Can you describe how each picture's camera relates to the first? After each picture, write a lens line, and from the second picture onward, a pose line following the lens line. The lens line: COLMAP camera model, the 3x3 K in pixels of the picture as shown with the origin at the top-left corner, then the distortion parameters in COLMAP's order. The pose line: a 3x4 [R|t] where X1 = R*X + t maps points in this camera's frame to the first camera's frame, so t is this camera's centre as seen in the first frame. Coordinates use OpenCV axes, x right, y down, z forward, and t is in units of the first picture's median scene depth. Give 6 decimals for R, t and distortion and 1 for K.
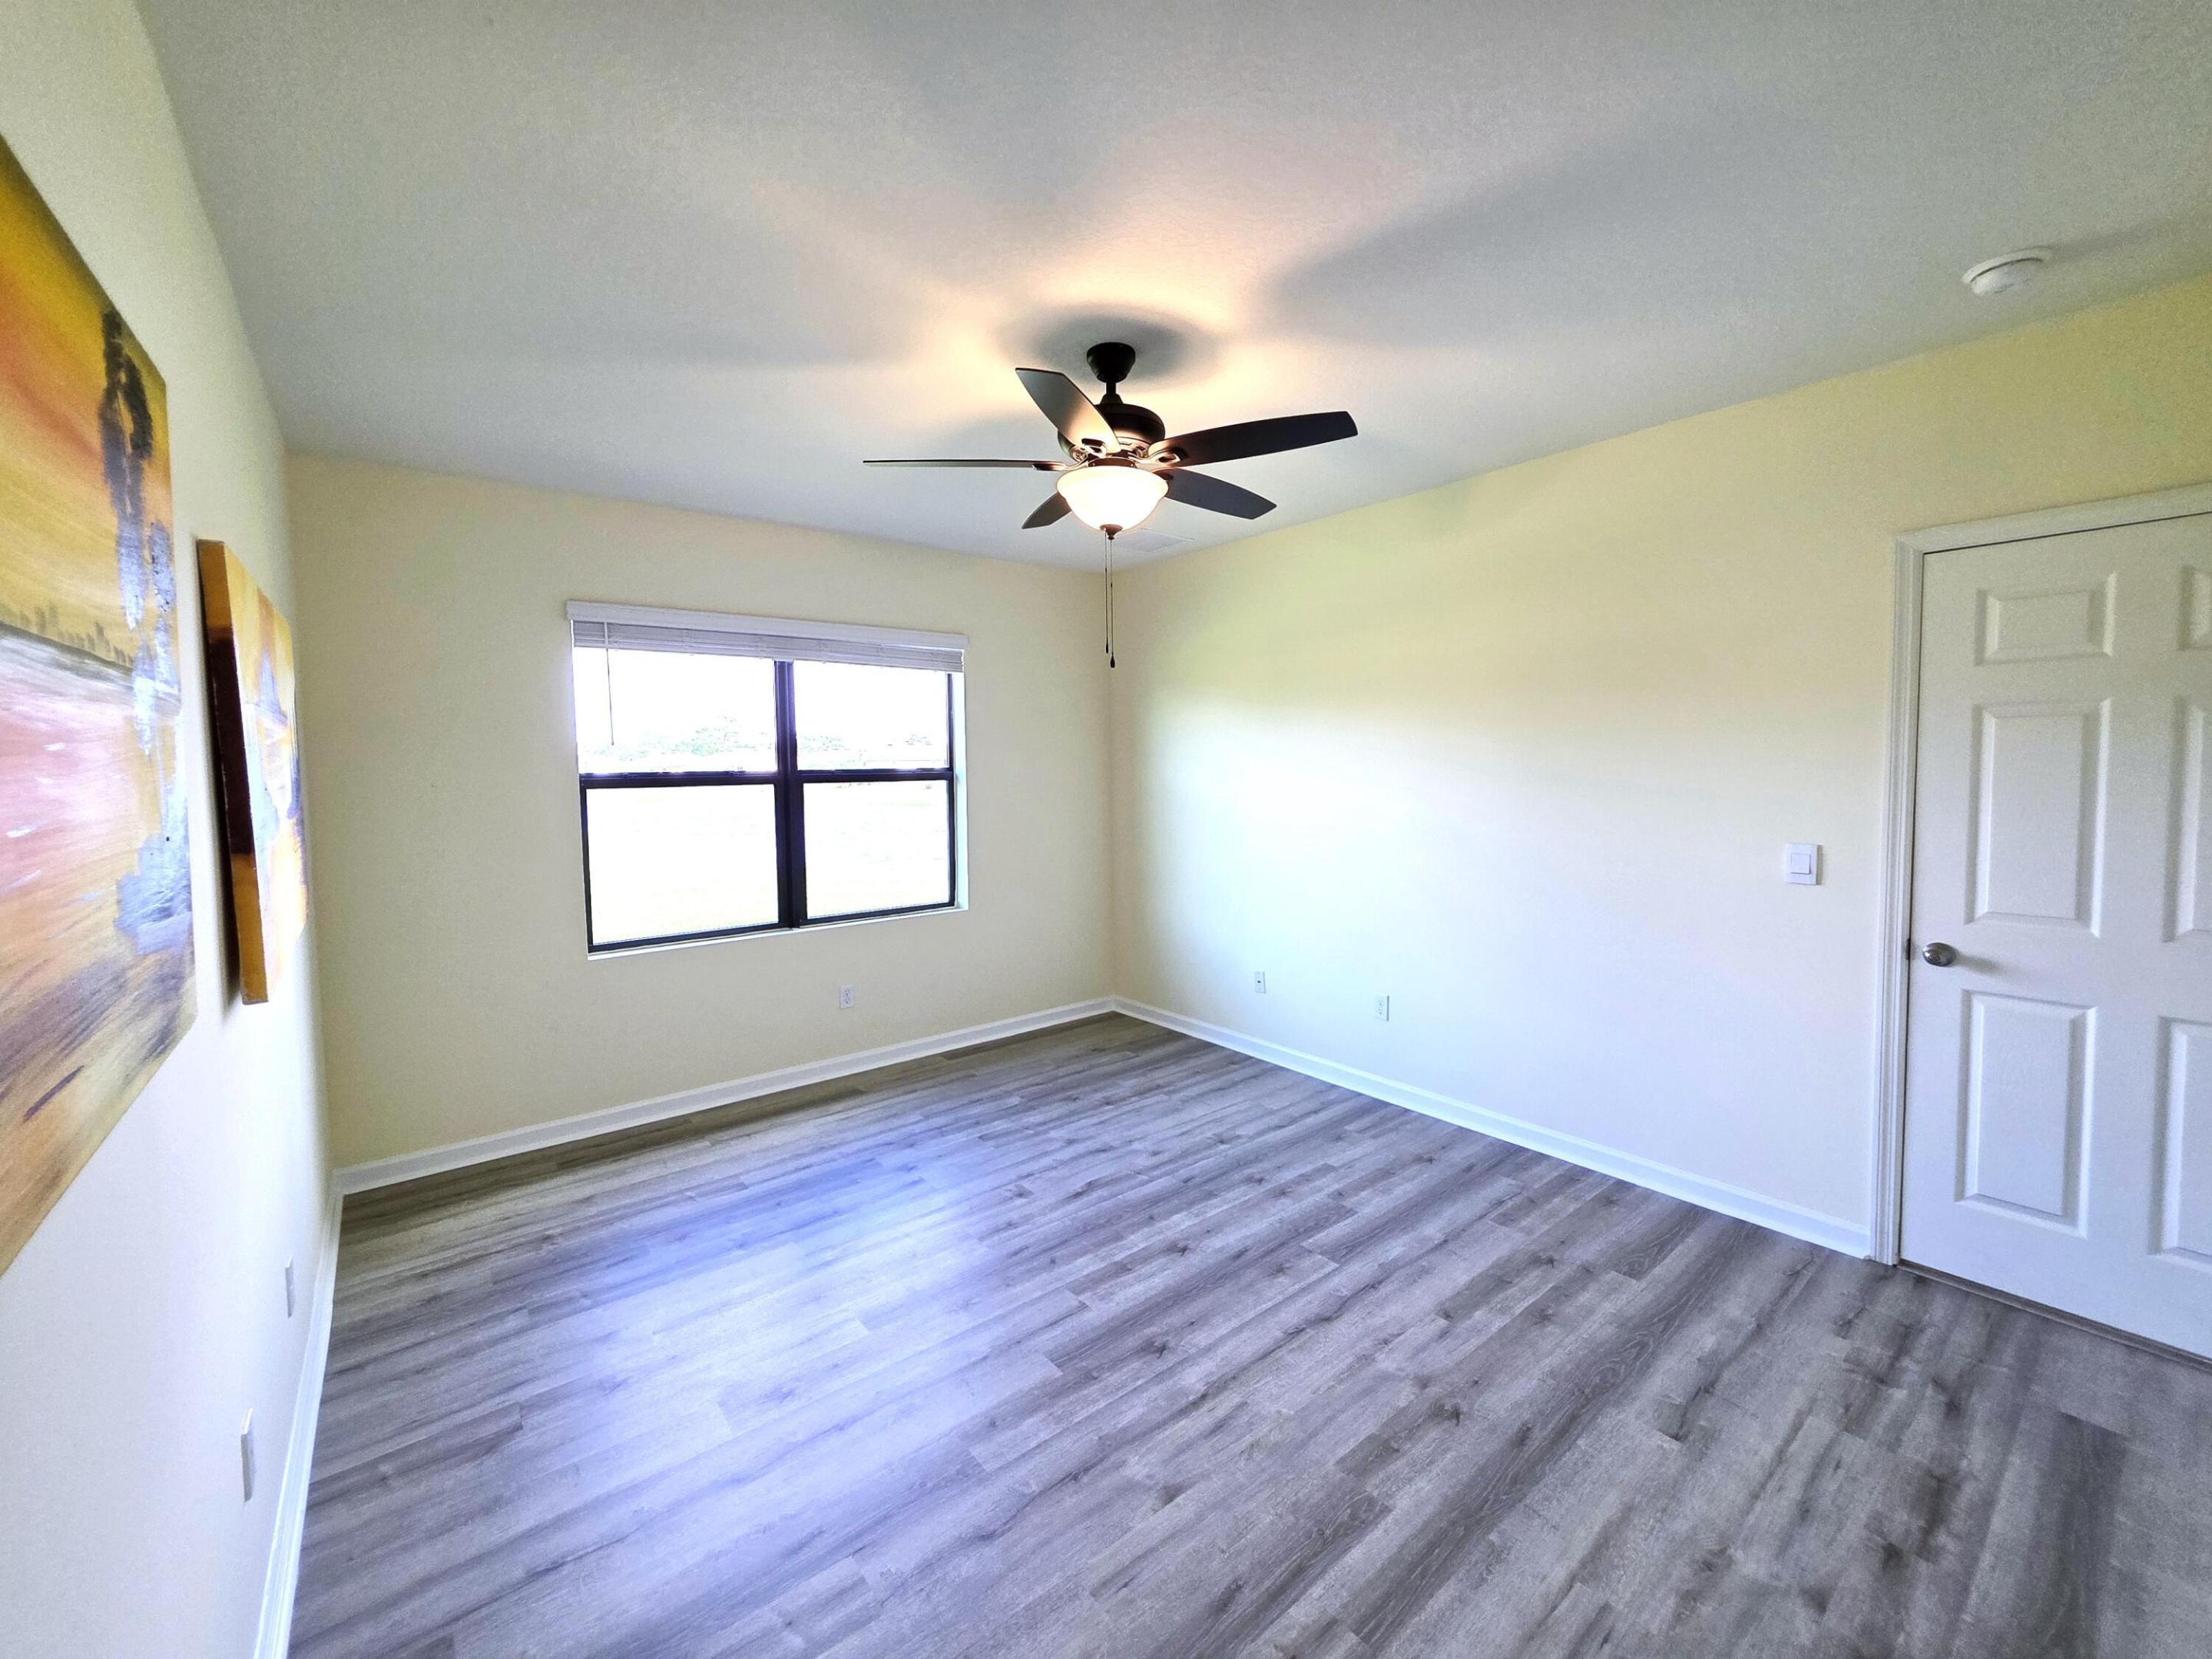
lens RADIAL K [[884.4, 0, 1097.9], [0, 884.4, 811.7], [0, 0, 1]] dist [-0.000274, 0.000565]
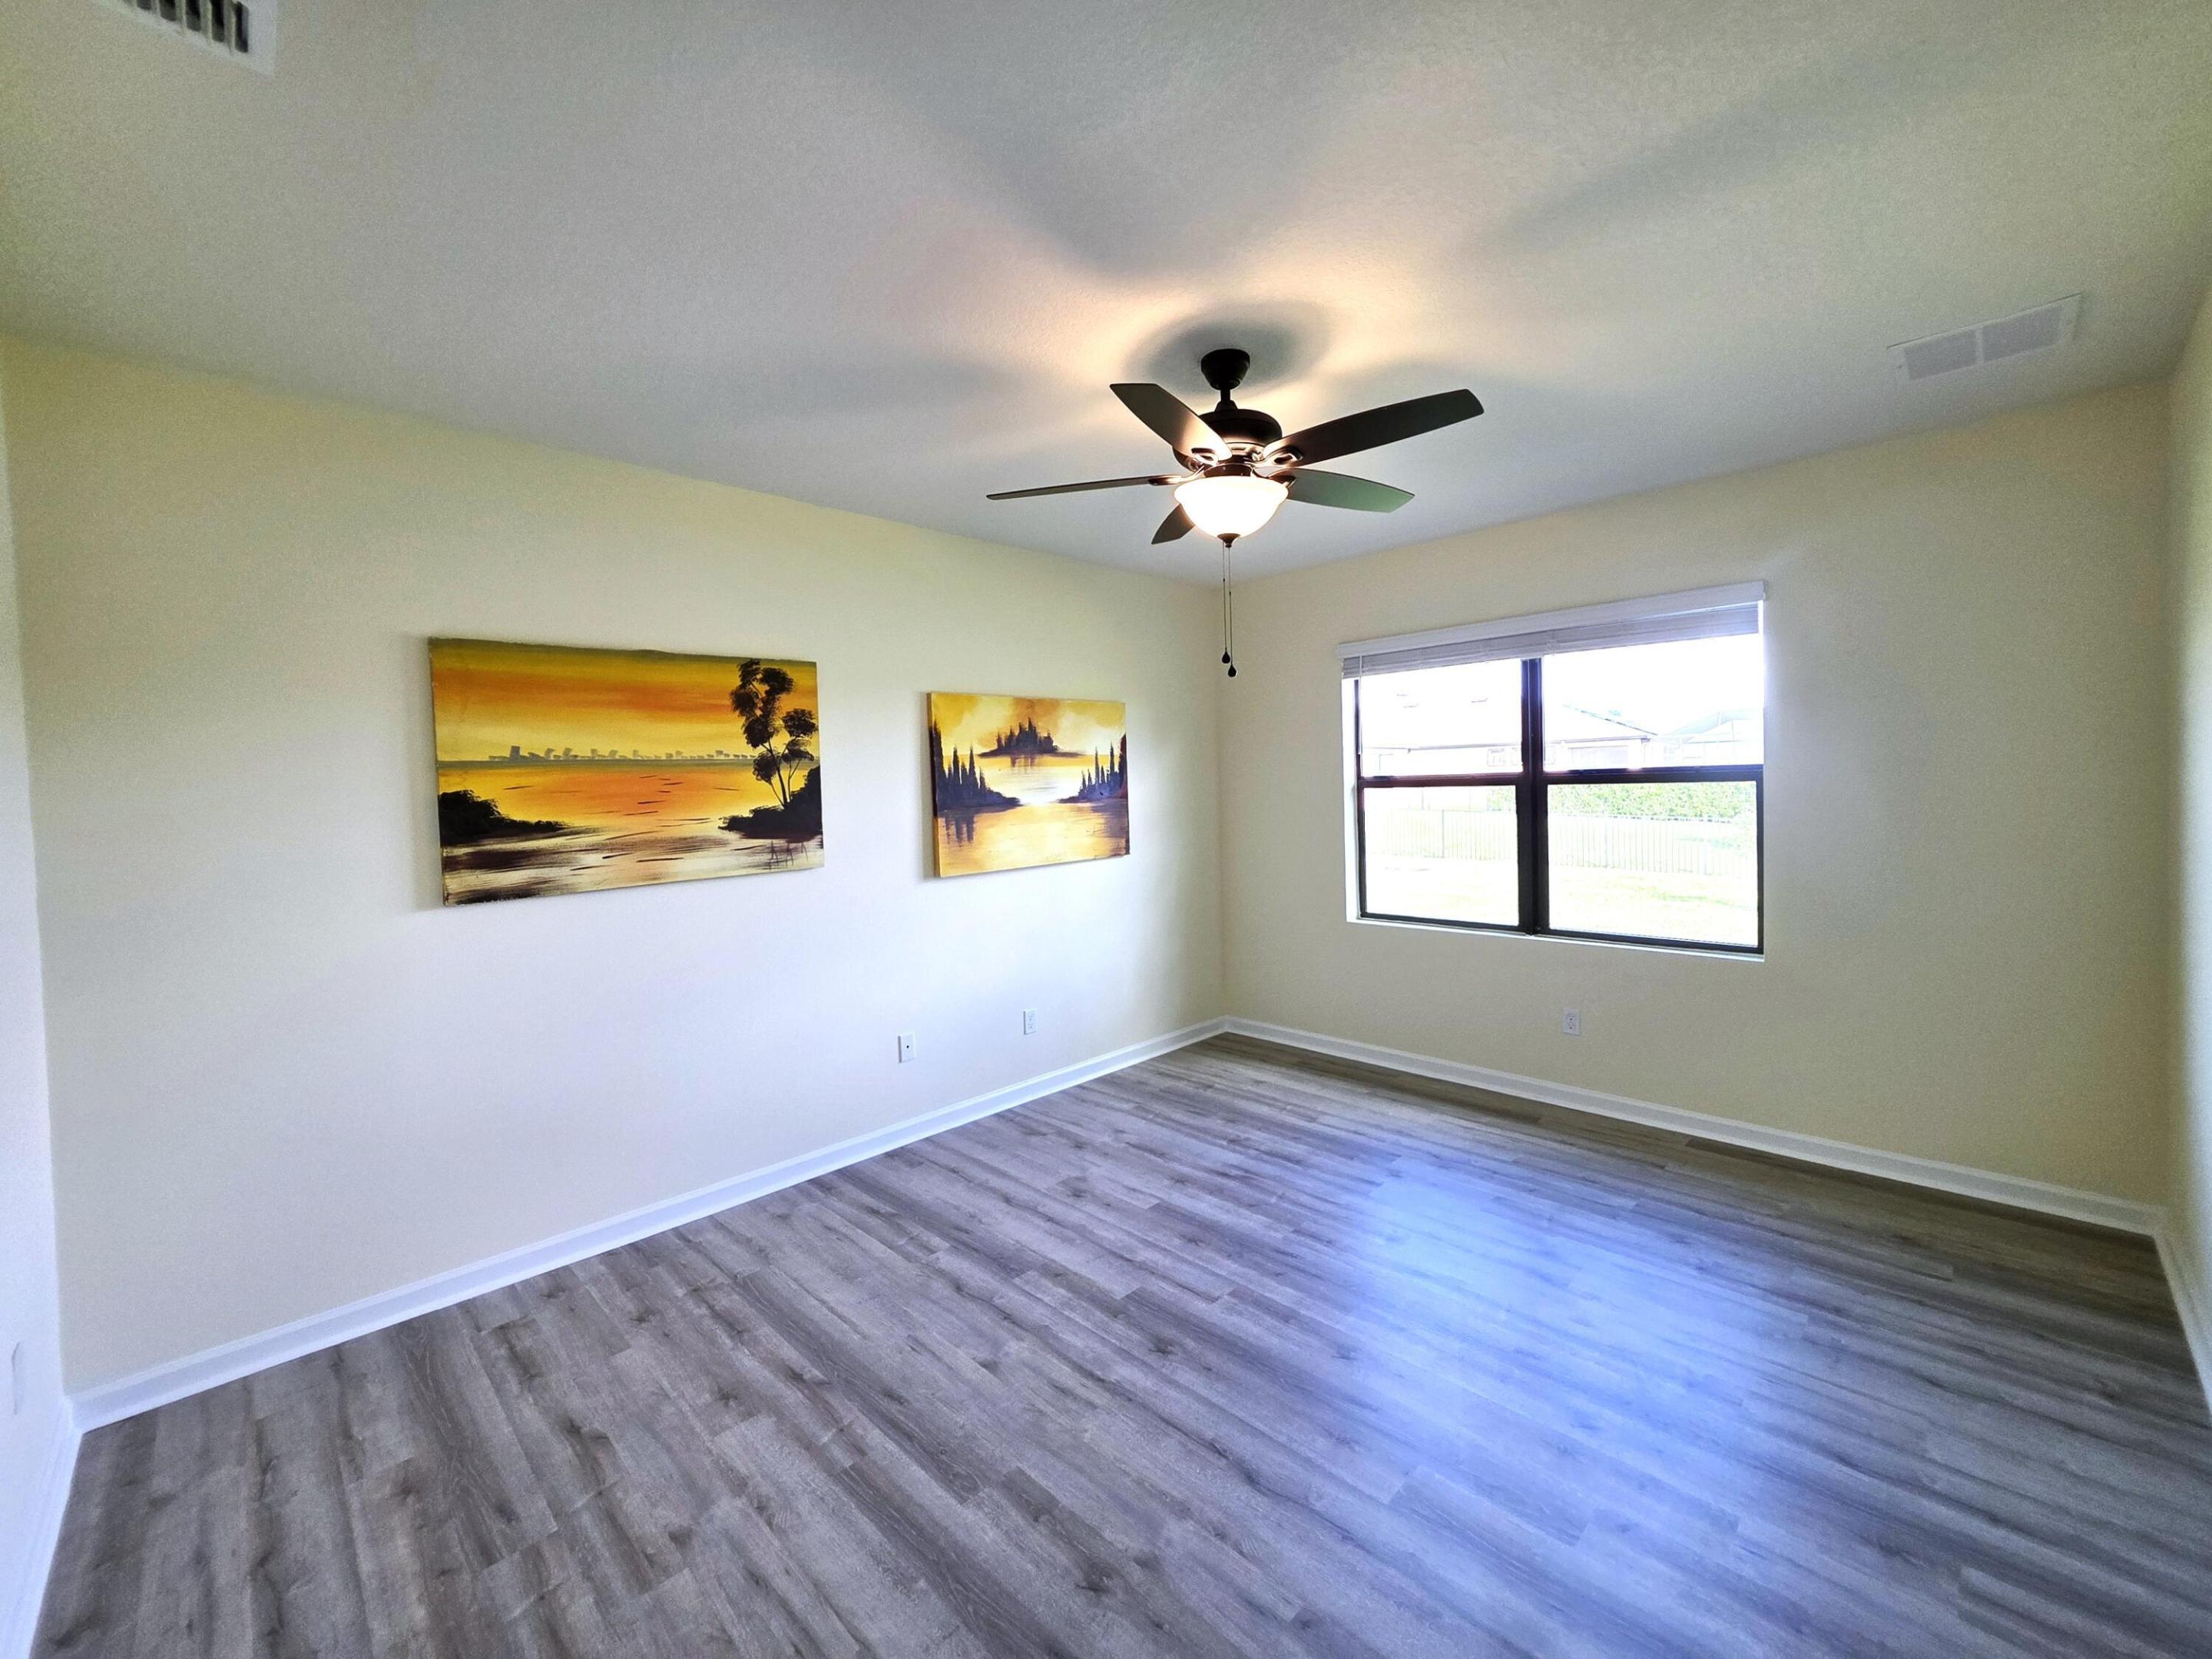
lens RADIAL K [[886.5, 0, 1112.9], [0, 886.5, 819.9], [0, 0, 1]] dist [0.000195, 0.000204]
pose [[0.119890, 0.051669, -0.991442, 0.661046], [-0.029242, 0.998395, 0.048495, -0.032744], [0.992356, 0.023178, 0.121208, 0.508031]]
